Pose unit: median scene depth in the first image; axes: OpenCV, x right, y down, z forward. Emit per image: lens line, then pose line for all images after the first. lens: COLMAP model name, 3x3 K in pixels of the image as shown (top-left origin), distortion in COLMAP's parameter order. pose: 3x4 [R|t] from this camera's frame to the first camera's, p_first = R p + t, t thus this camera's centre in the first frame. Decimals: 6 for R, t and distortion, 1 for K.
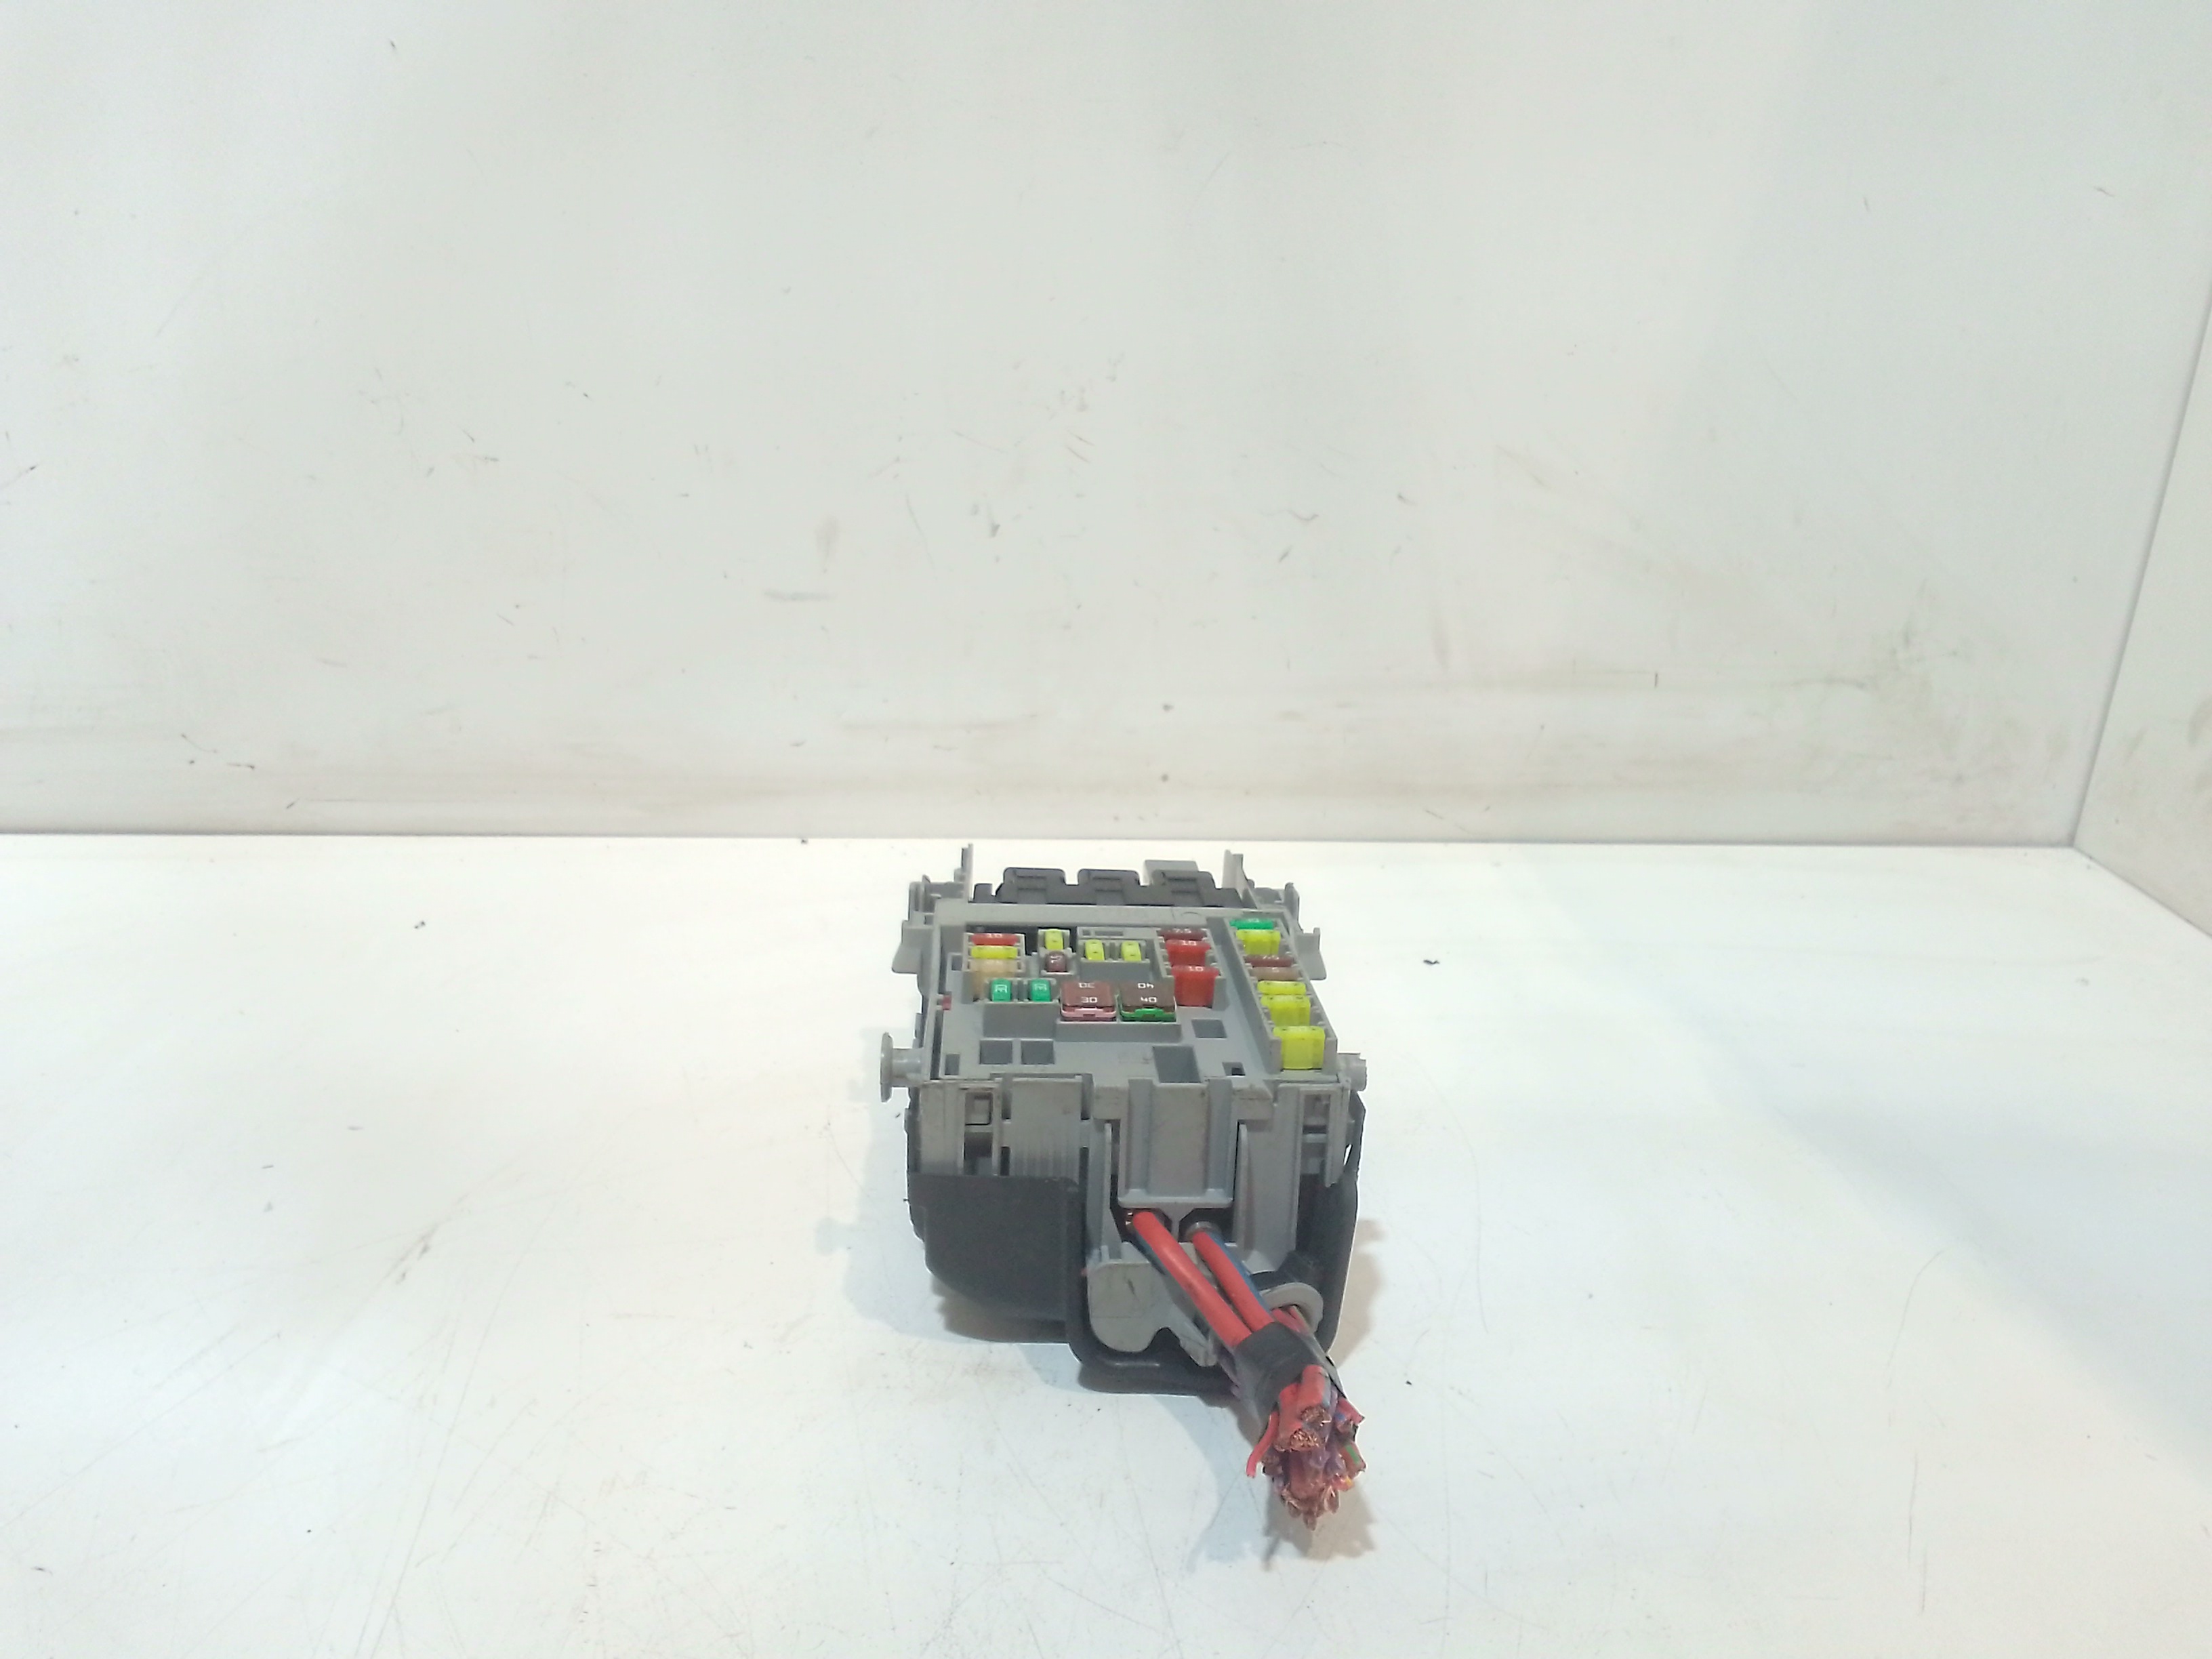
lens RADIAL K [[1729.2, 0, 1106.0], [0, 1729.2, 829.5], [0, 0, 1]] dist [0.072436, -0.113890]
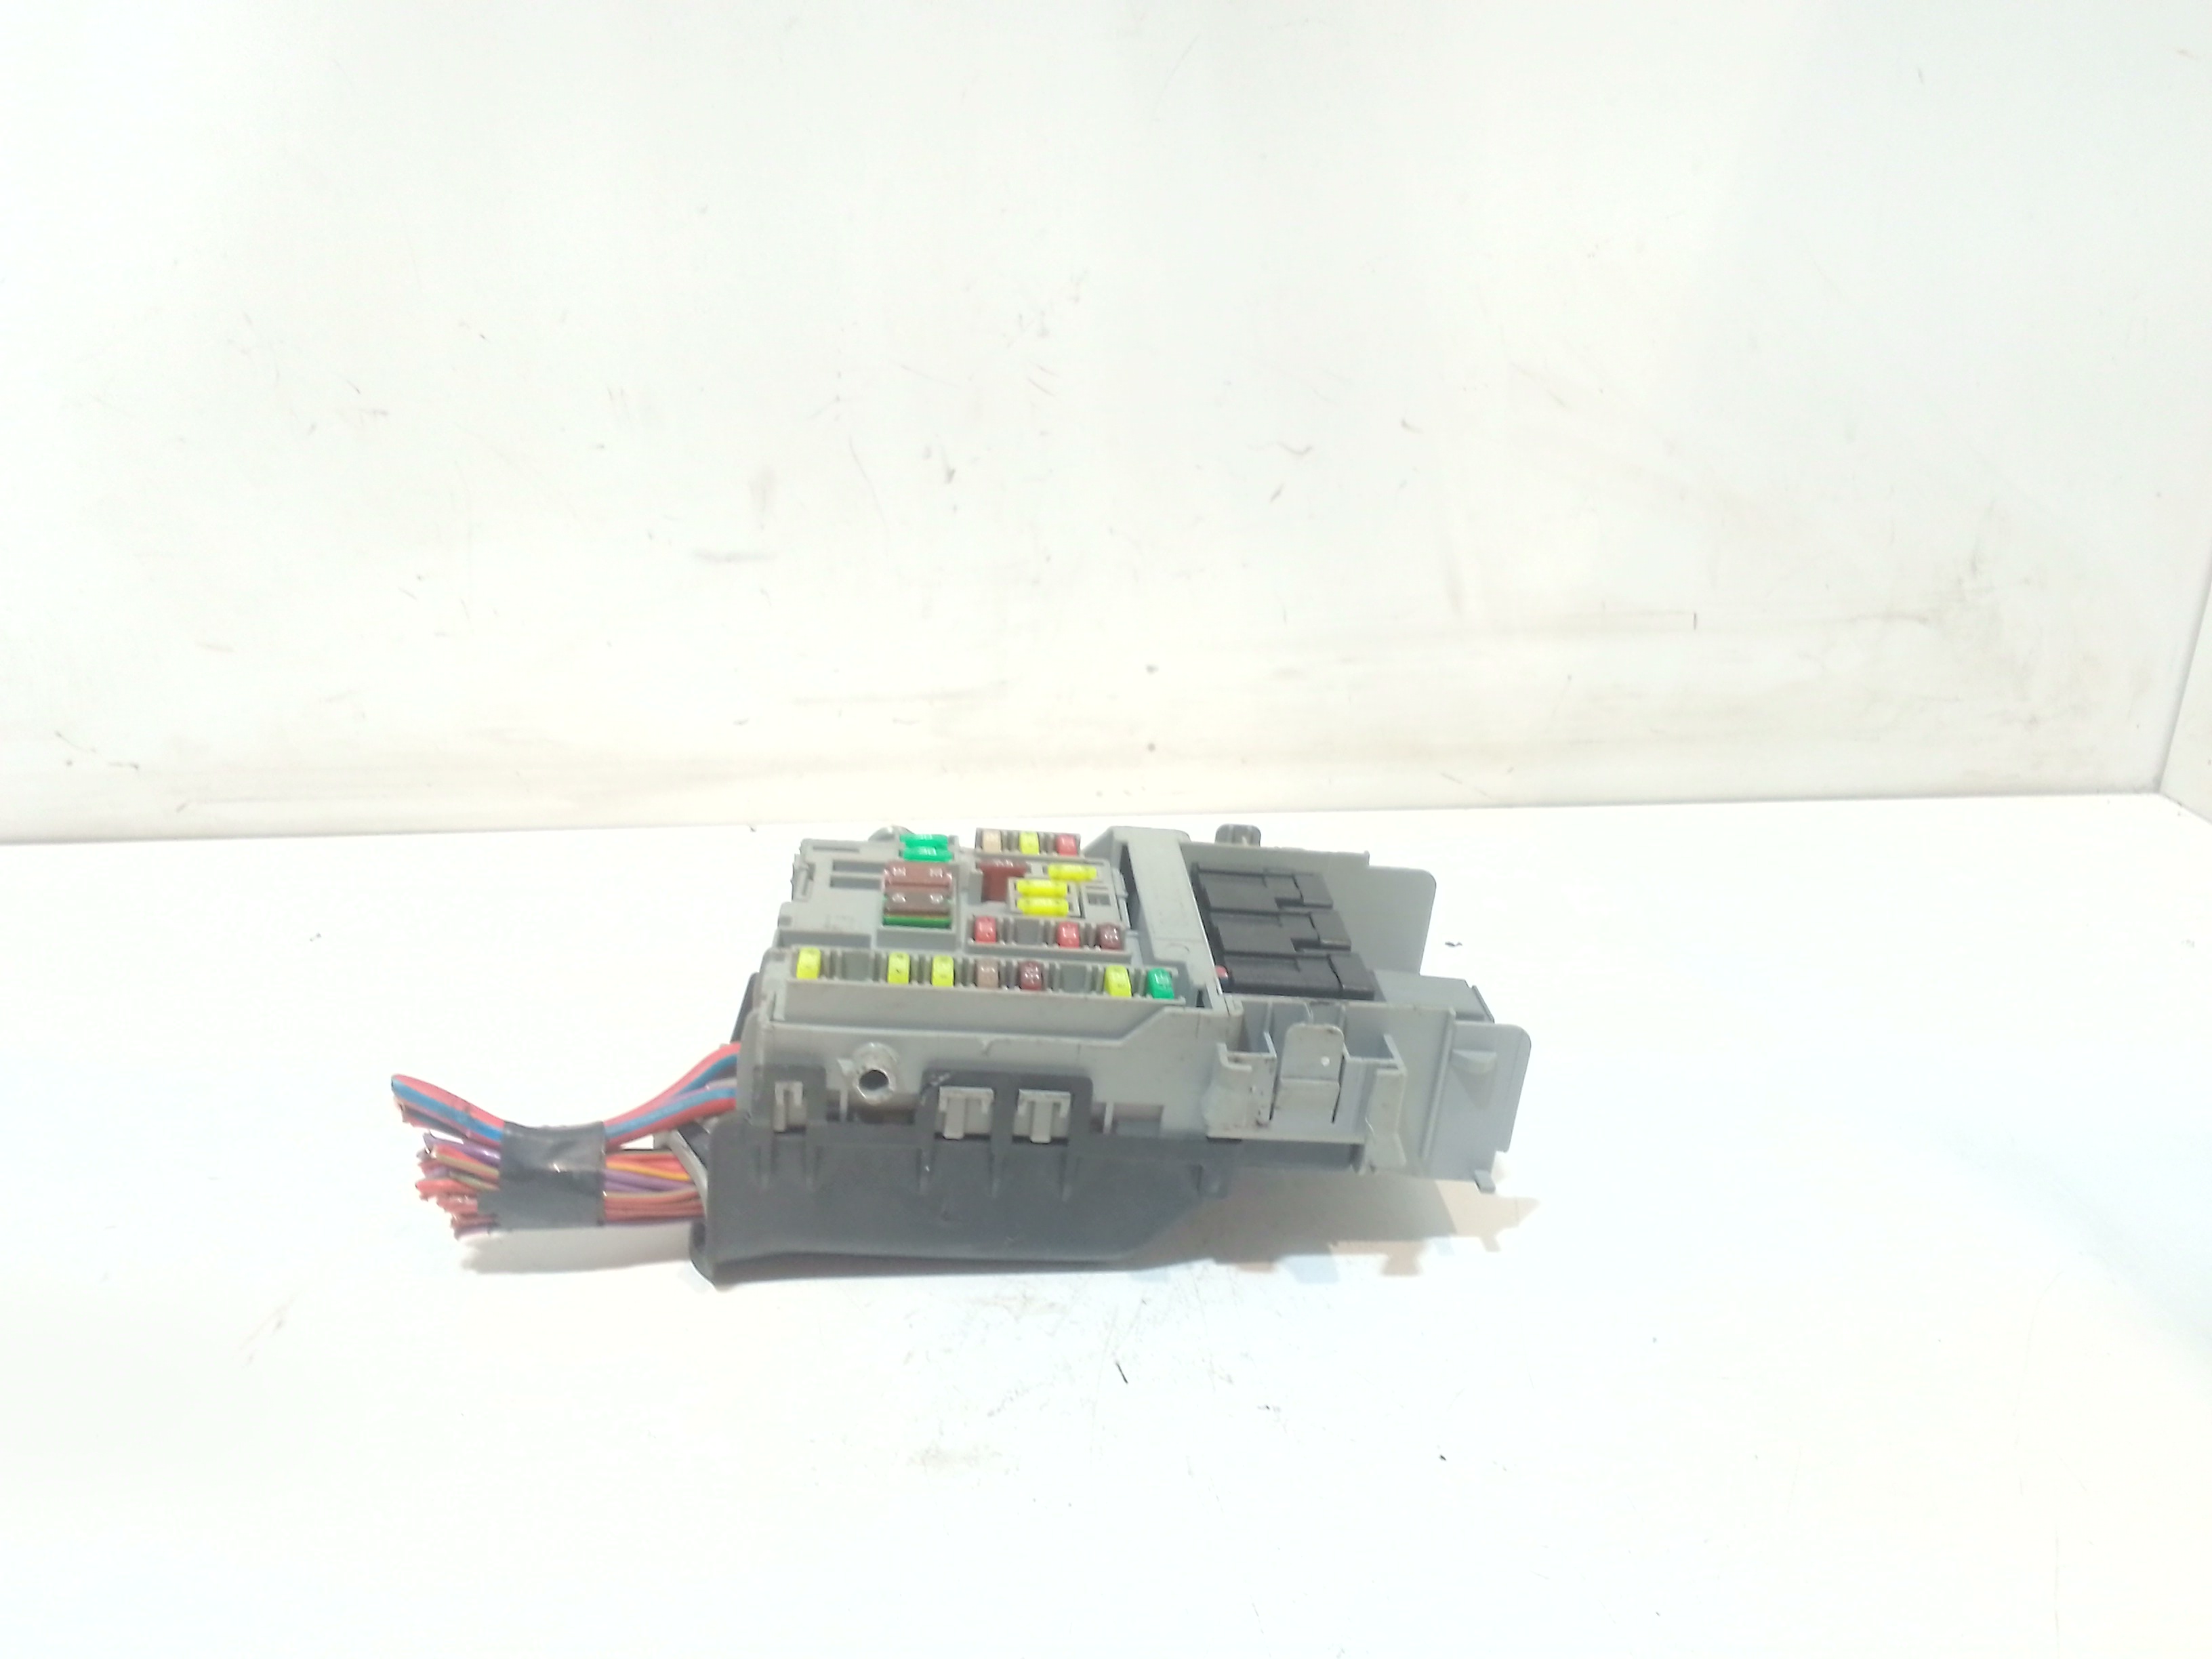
lens RADIAL K [[1729.2, 0, 1106.0], [0, 1729.2, 829.5], [0, 0, 1]] dist [0.072436, -0.113890]
pose [[0.999491, -0.031041, -0.007384, 0.016154], [0.031139, 0.999422, 0.013672, -0.000196], [0.006955, -0.013895, 0.999879, 0.101524]]
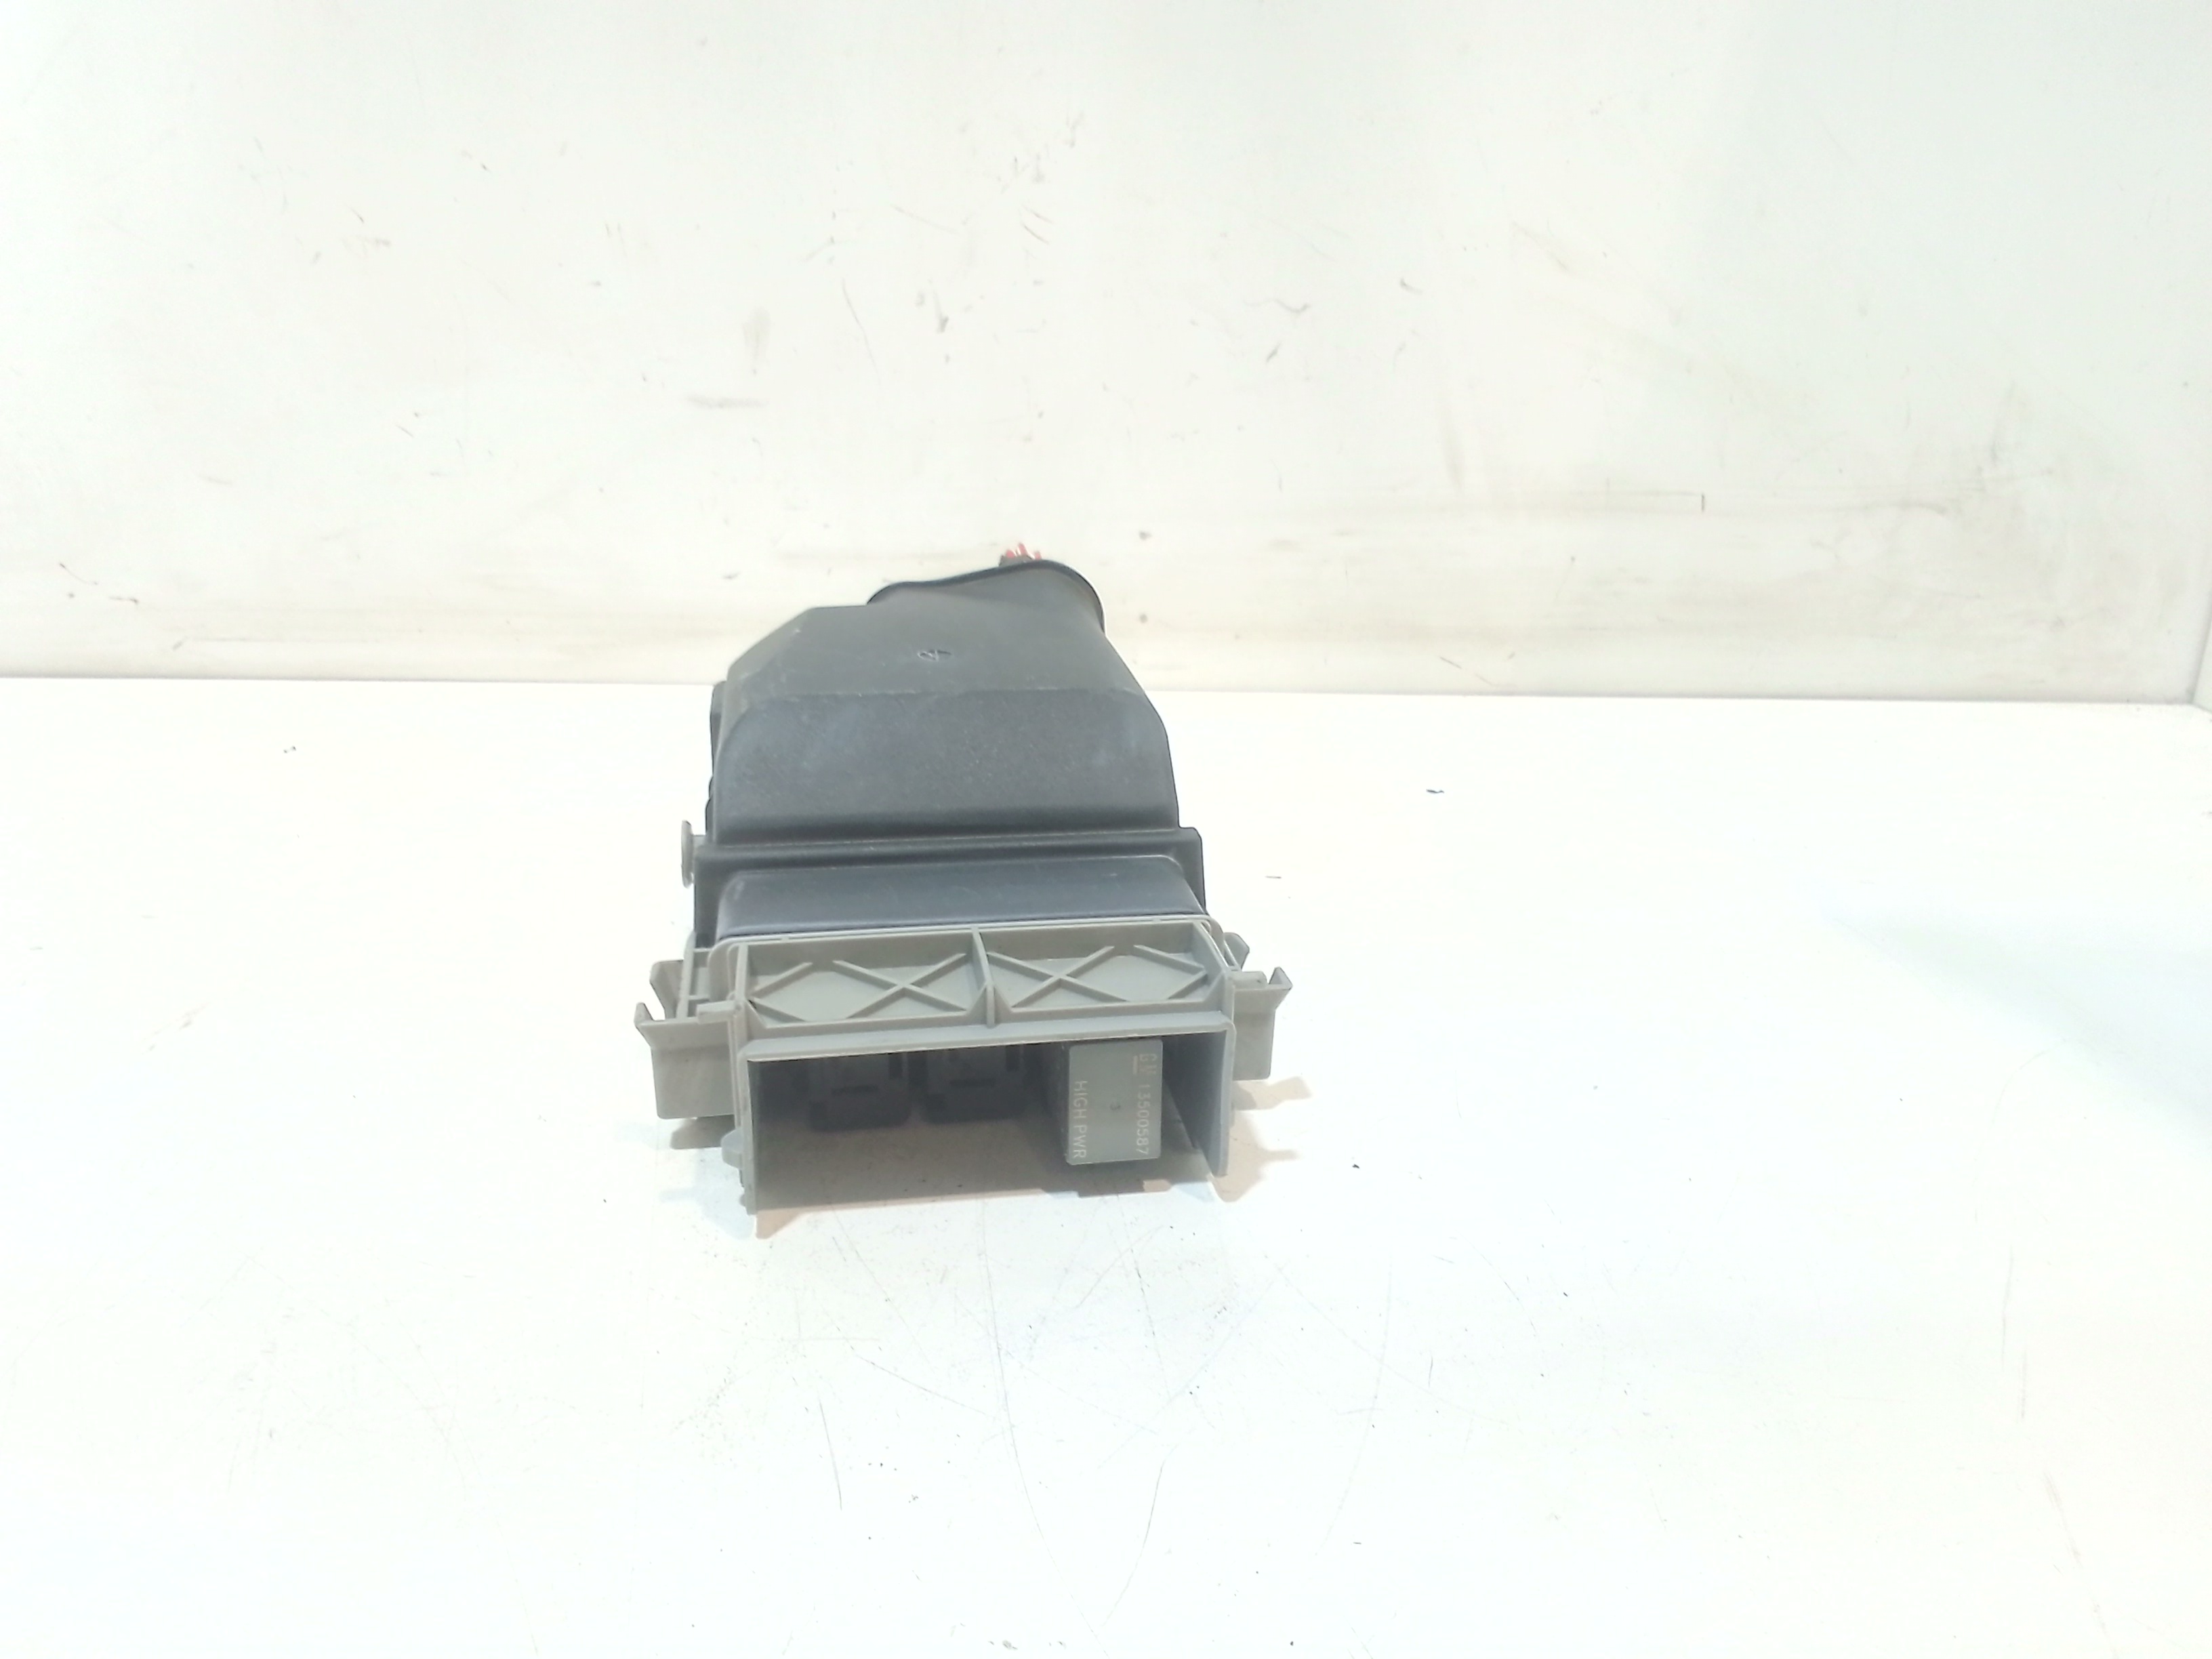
lens RADIAL K [[1729.2, 0, 1106.0], [0, 1729.2, 829.5], [0, 0, 1]] dist [0.072436, -0.113890]
pose [[0.998845, -0.002210, -0.047988, 0.059317], [0.000317, 0.999223, -0.039418, 0.117798], [0.048038, 0.039357, 0.998070, 0.118575]]
